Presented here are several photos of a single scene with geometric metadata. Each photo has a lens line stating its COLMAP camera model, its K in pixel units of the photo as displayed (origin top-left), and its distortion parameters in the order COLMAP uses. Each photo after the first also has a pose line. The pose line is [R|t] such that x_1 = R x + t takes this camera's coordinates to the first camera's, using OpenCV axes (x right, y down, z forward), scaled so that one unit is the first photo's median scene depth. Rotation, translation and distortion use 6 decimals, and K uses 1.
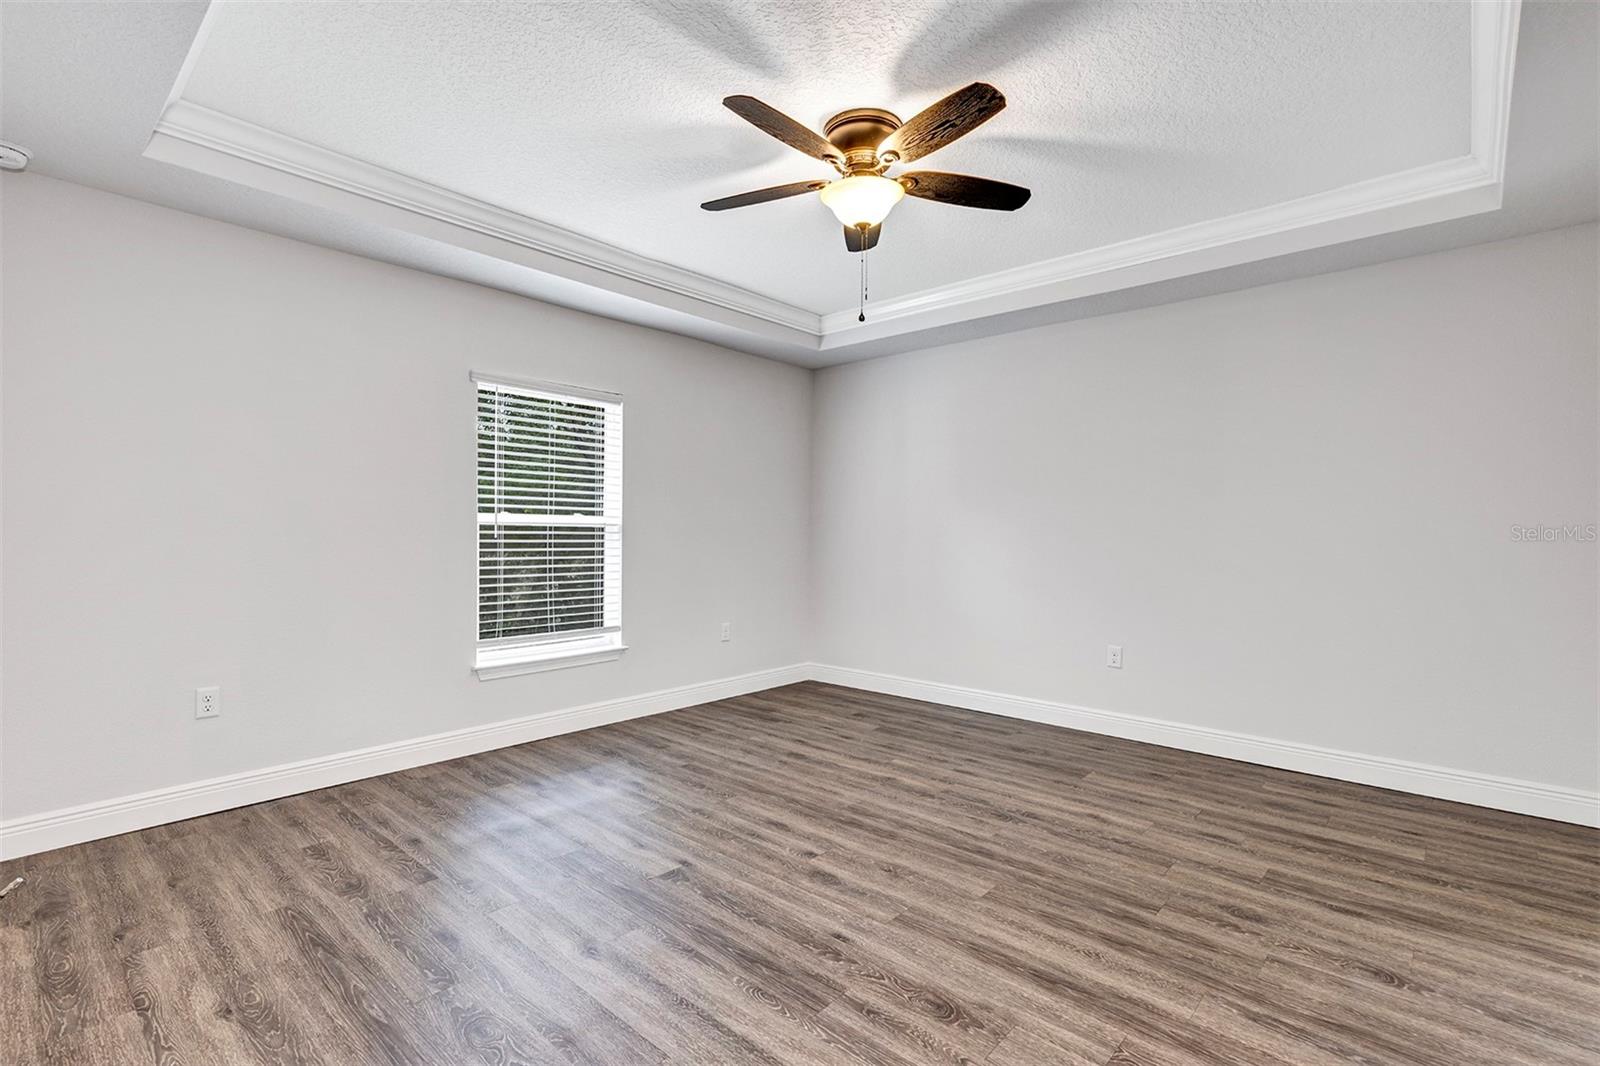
lens RADIAL K [[731.3, 0, 793.6], [0, 731.3, 536.9], [0, 0, 1]] dist [0.007075, 0.000661]
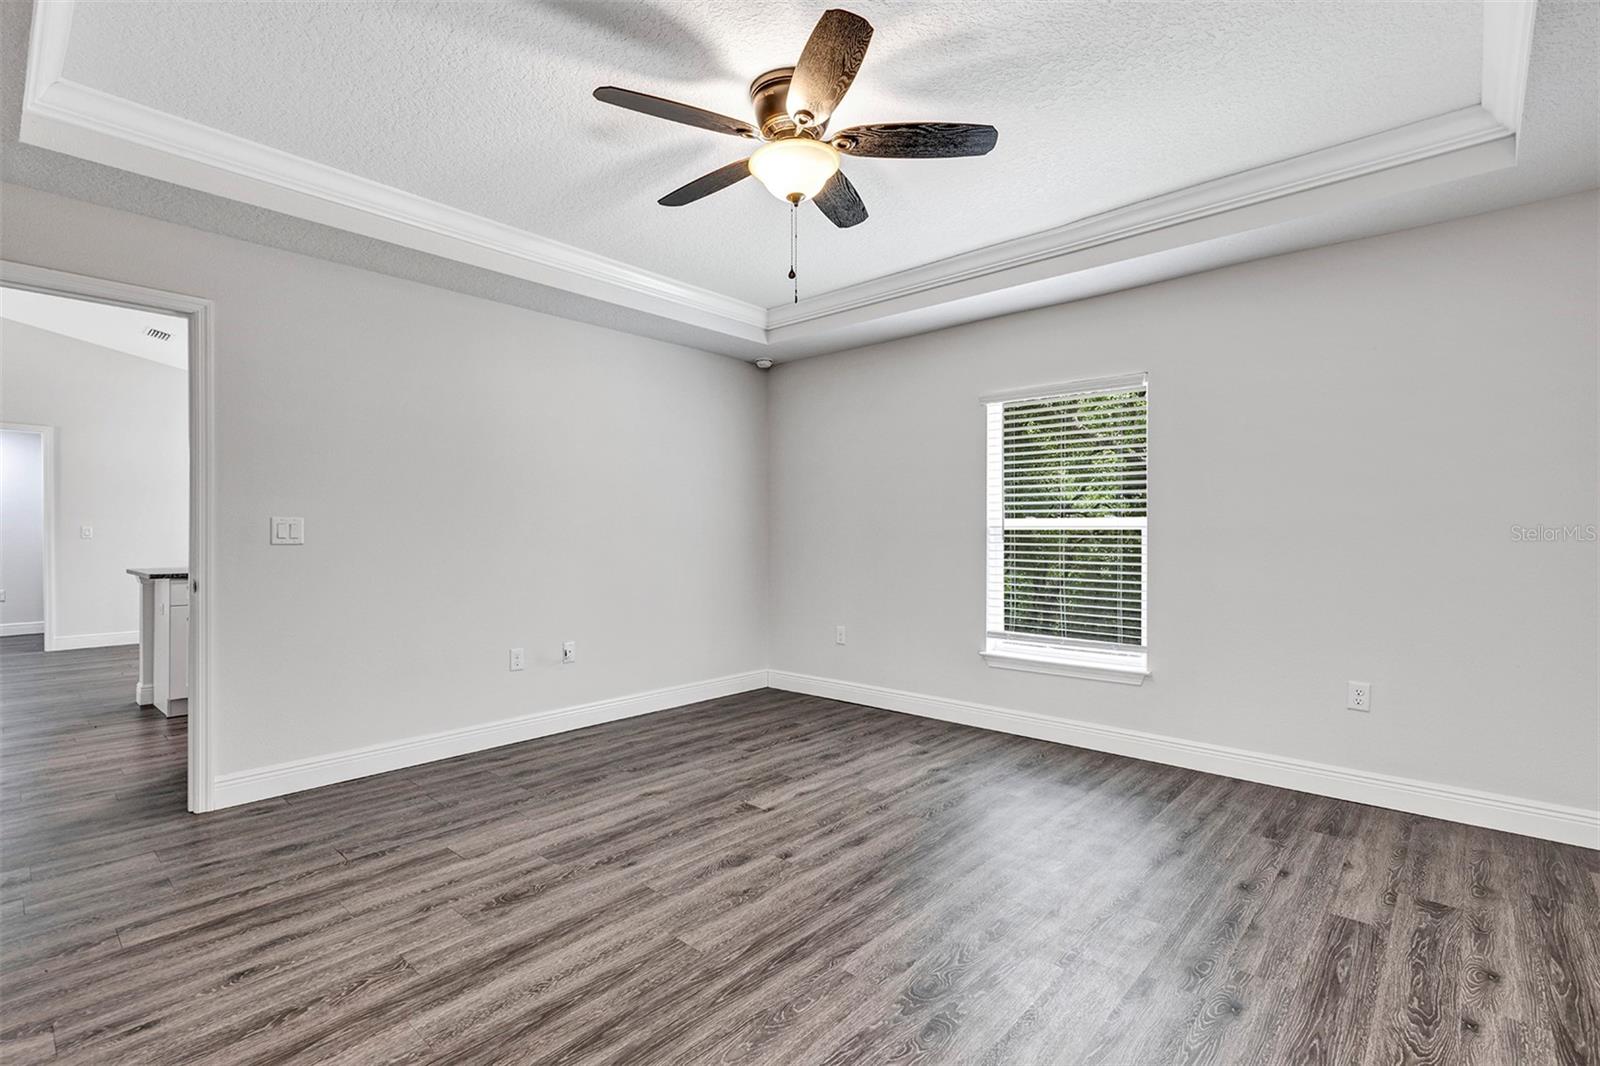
lens RADIAL K [[731.3, 0, 798.6], [0, 731.3, 534.8], [0, 0, 1]] dist [0.007075, 0.000661]
pose [[0.008474, -0.006433, -0.999943, 1.006304], [-0.008846, 0.999940, -0.006508, 0.003913], [0.999925, 0.008900, 0.008417, 0.991469]]
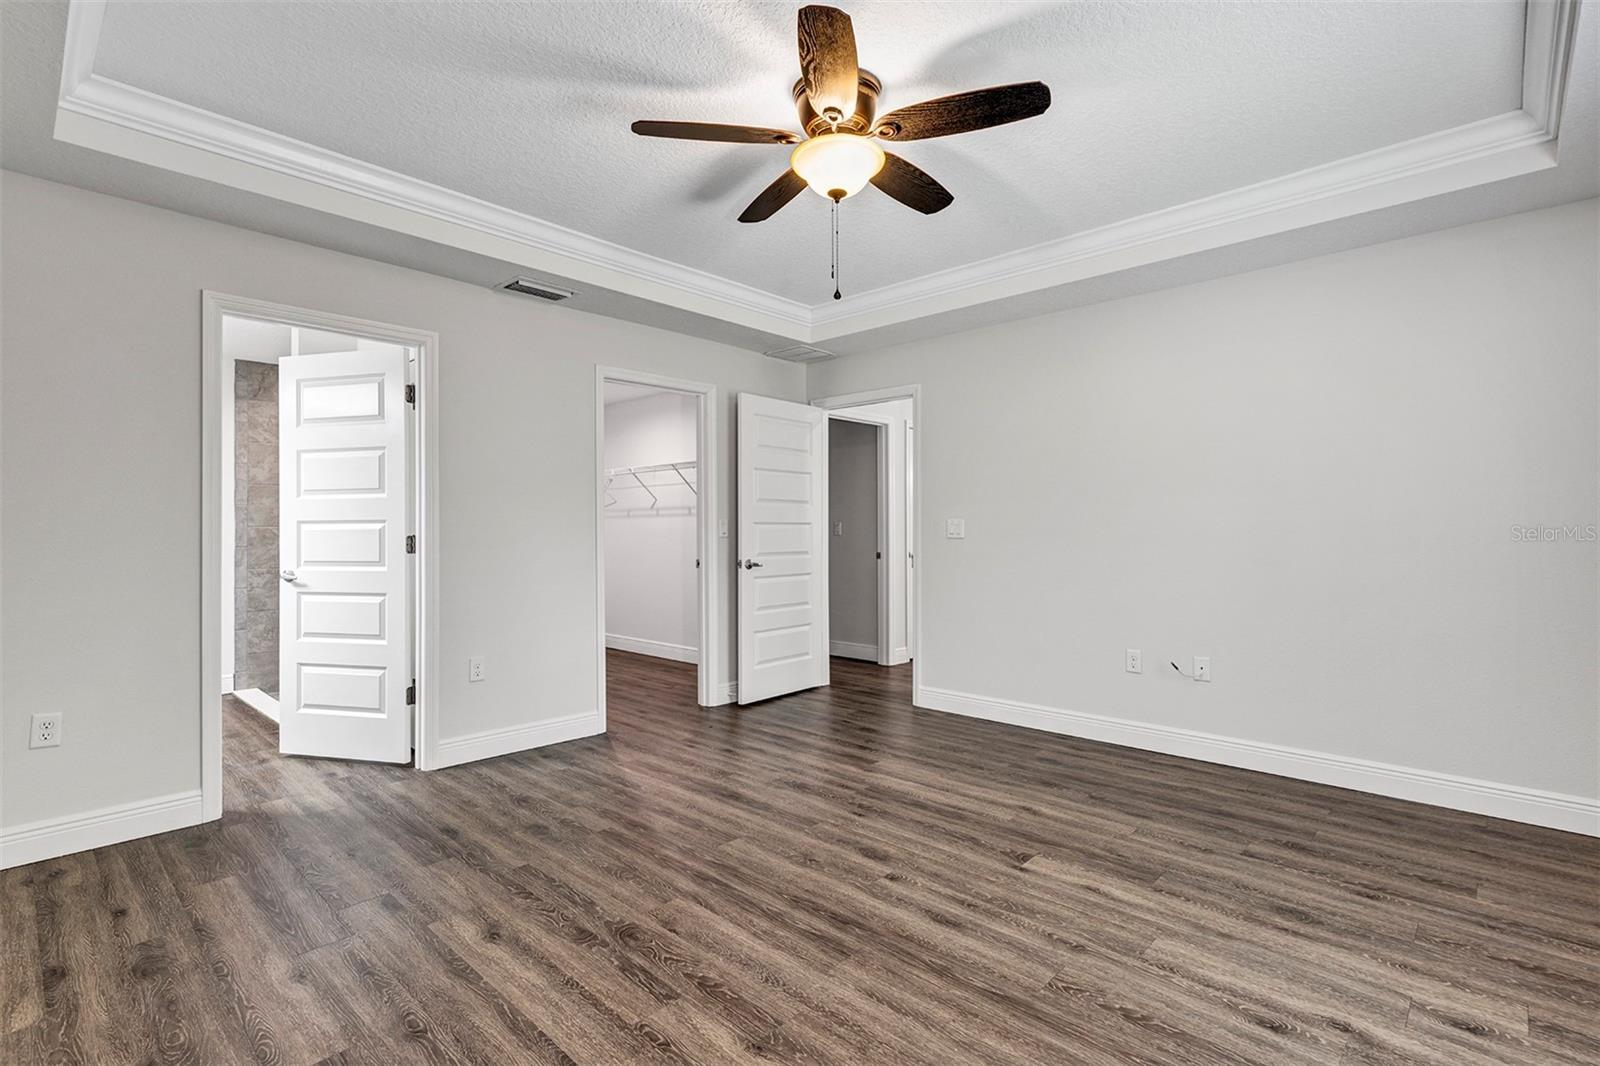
lens RADIAL K [[731.3, 0, 793.9], [0, 731.3, 525.9], [0, 0, 1]] dist [0.007075, 0.000661]
pose [[-0.999845, -0.002668, 0.017390, 0.129725], [-0.002750, 0.999985, -0.004698, -0.002865], [-0.017377, -0.004745, -0.999838, 1.896017]]
